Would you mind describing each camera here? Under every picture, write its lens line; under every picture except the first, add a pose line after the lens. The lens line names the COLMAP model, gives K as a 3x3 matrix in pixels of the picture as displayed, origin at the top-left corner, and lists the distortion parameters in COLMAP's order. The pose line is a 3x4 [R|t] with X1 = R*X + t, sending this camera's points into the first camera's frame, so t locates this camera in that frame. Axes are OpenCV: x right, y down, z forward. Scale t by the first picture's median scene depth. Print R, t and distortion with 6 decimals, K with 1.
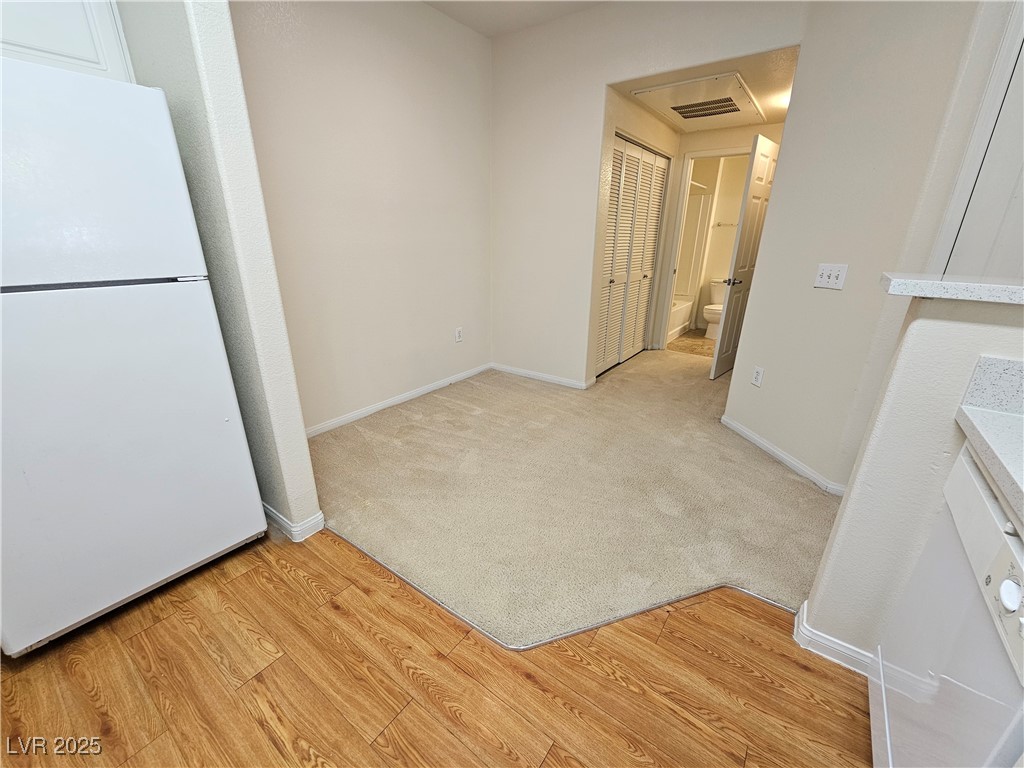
lens RADIAL K [[420.3, 0, 508.3], [0, 420.3, 390.2], [0, 0, 1]] dist [-0.001073, 0.000118]
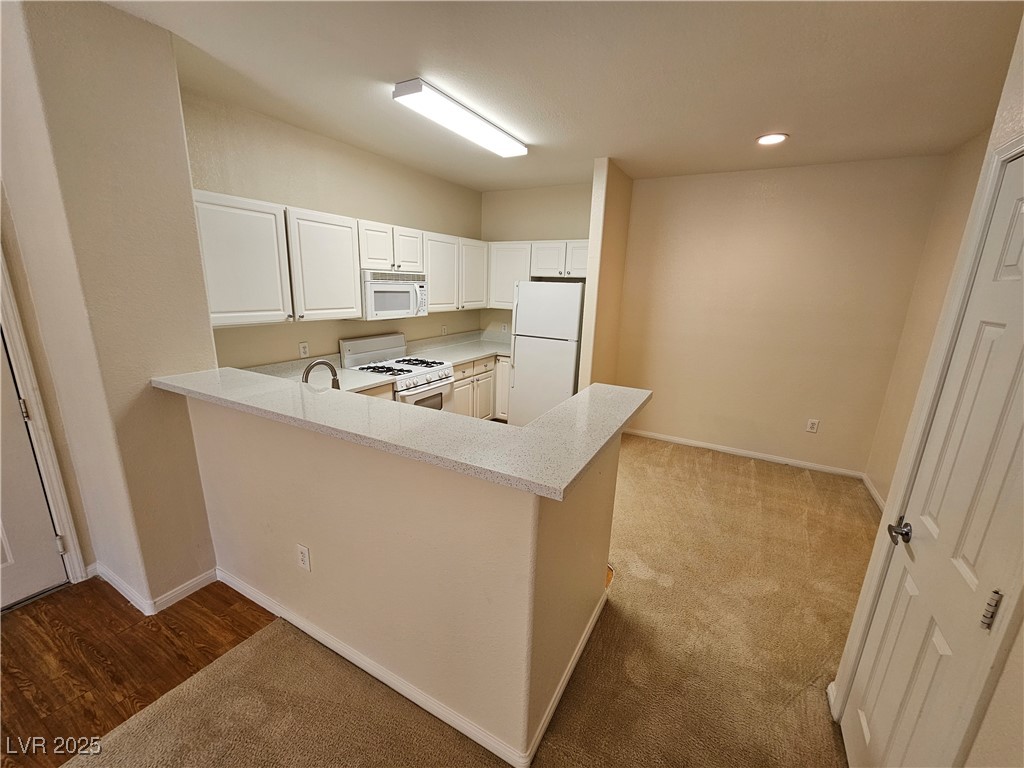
lens RADIAL K [[420.3, 0, 508.3], [0, 420.3, 390.2], [0, 0, 1]] dist [-0.001073, 0.000118]
pose [[0.120669, 0.242987, -0.962495, 1.556750], [-0.370926, 0.910387, 0.183329, -0.244563], [0.920789, 0.334892, 0.199986, 0.099031]]
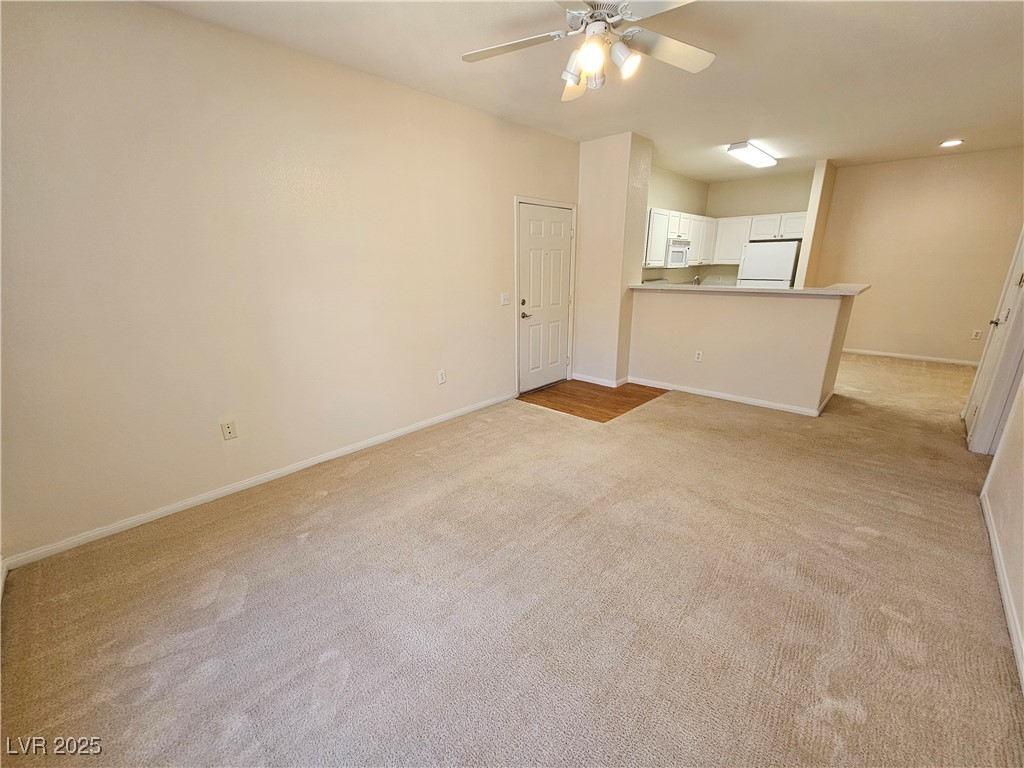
lens RADIAL K [[420.3, 0, 508.3], [0, 420.3, 390.2], [0, 0, 1]] dist [-0.001073, 0.000118]
pose [[-0.130822, 0.284515, -0.949703, 3.148907], [-0.333499, 0.889481, 0.312413, 0.271287], [0.933630, 0.357596, -0.021478, -0.929225]]
